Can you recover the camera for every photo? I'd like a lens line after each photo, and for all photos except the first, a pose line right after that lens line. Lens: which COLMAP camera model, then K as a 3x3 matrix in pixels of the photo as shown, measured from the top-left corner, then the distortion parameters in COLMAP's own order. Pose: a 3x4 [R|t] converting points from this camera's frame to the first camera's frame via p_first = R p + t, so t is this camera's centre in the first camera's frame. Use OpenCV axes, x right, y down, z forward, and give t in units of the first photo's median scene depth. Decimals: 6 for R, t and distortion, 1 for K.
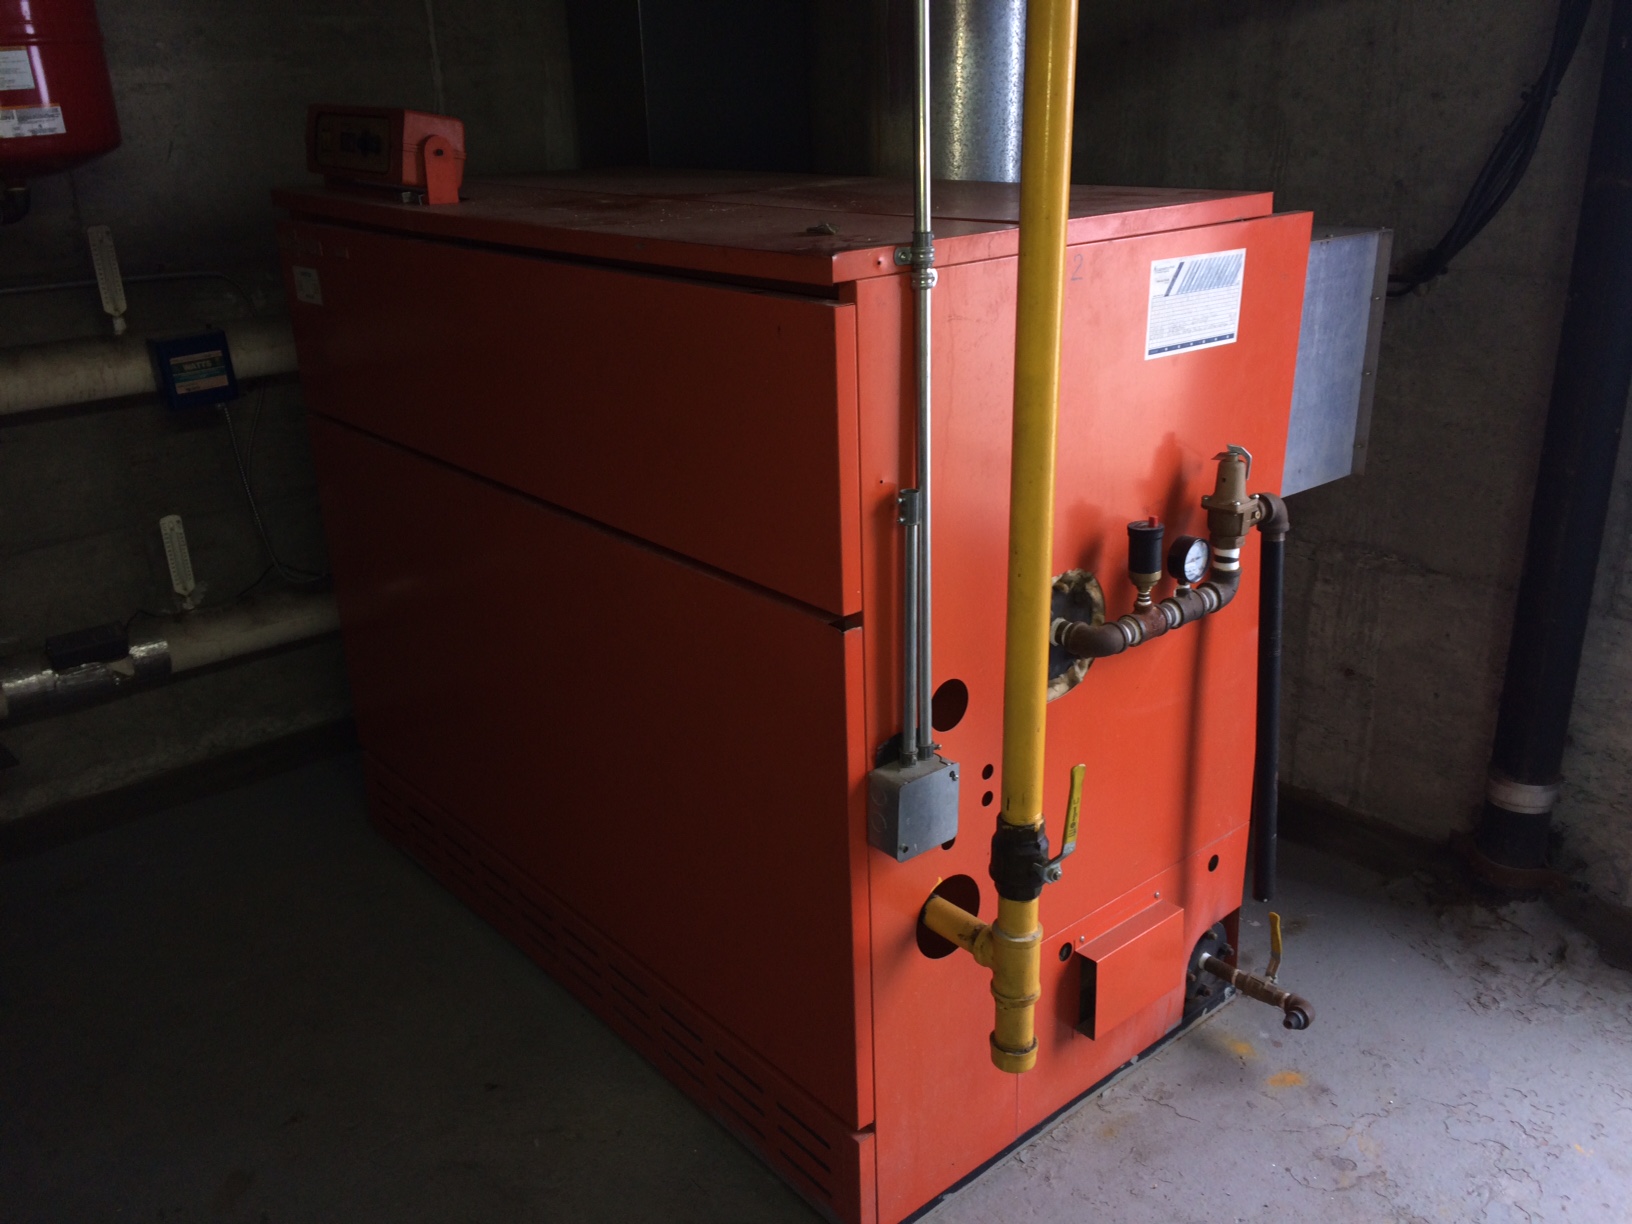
lens RADIAL K [[1389.2, 0, 816.8], [0, 1389.2, 611.2], [0, 0, 1]] dist [-0.002496, -0.002275]
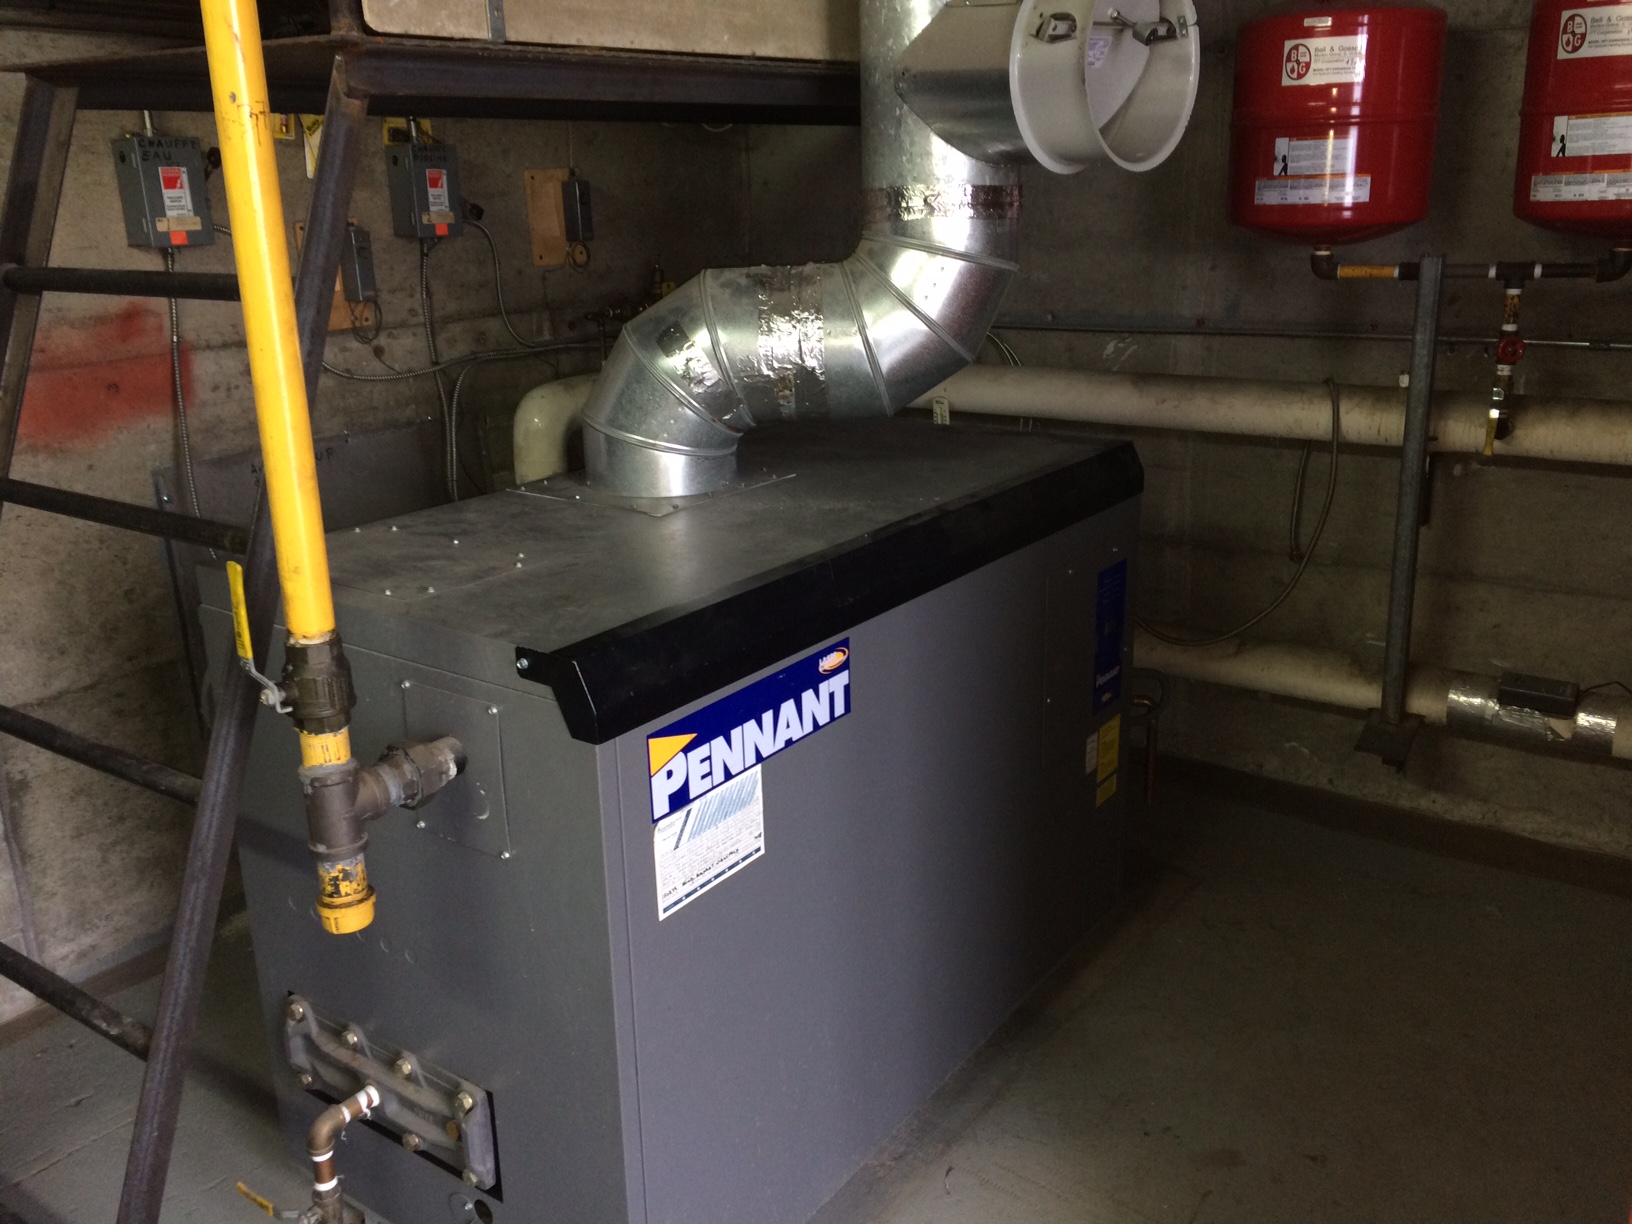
lens RADIAL K [[1389.2, 0, 818.0], [0, 1389.2, 613.2], [0, 0, 1]] dist [-0.002496, -0.002275]
pose [[0.243254, 0.313324, -0.917963, 0.255180], [-0.331796, 0.916177, 0.224790, -0.081026], [0.911449, 0.249895, 0.326824, 0.172812]]
